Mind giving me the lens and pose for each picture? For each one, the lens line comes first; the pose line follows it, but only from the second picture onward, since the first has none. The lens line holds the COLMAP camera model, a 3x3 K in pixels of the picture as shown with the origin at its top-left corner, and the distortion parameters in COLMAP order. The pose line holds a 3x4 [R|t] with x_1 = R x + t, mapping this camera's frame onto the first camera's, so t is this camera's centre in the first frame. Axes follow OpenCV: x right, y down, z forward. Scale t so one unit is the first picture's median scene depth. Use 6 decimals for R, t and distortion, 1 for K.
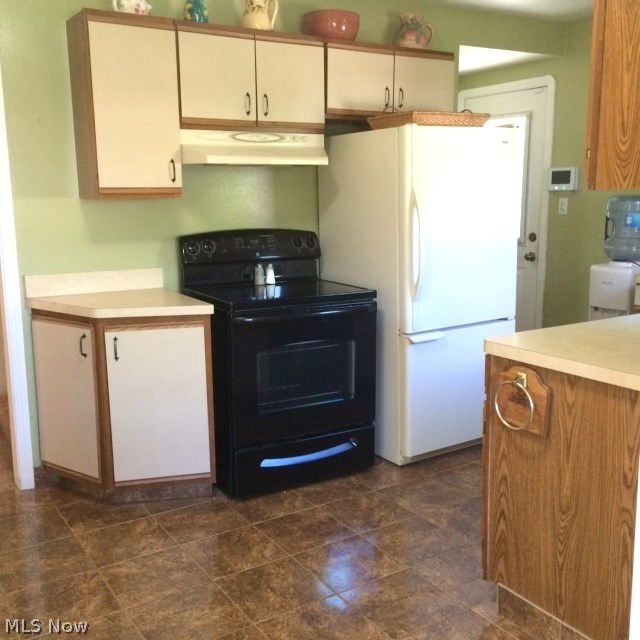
lens RADIAL K [[732.3, 0, 324.3], [0, 732.3, 318.3], [0, 0, 1]] dist [0.056669, 0.000000]
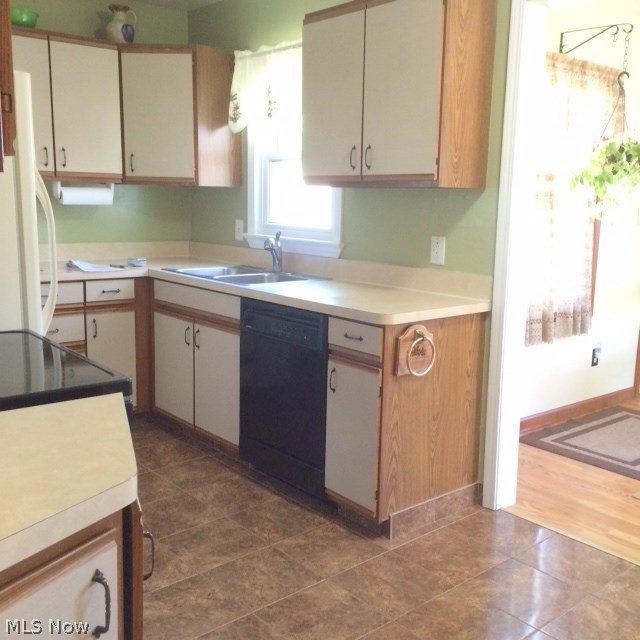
lens RADIAL K [[732.3, 0, 323.5], [0, 732.3, 314.6], [0, 0, 1]] dist [0.056669, 0.000000]
pose [[-0.147499, -0.151175, 0.977441, -0.615126], [0.150250, 0.973356, 0.173216, -0.127540], [-0.977583, 0.172410, -0.120855, 0.855943]]
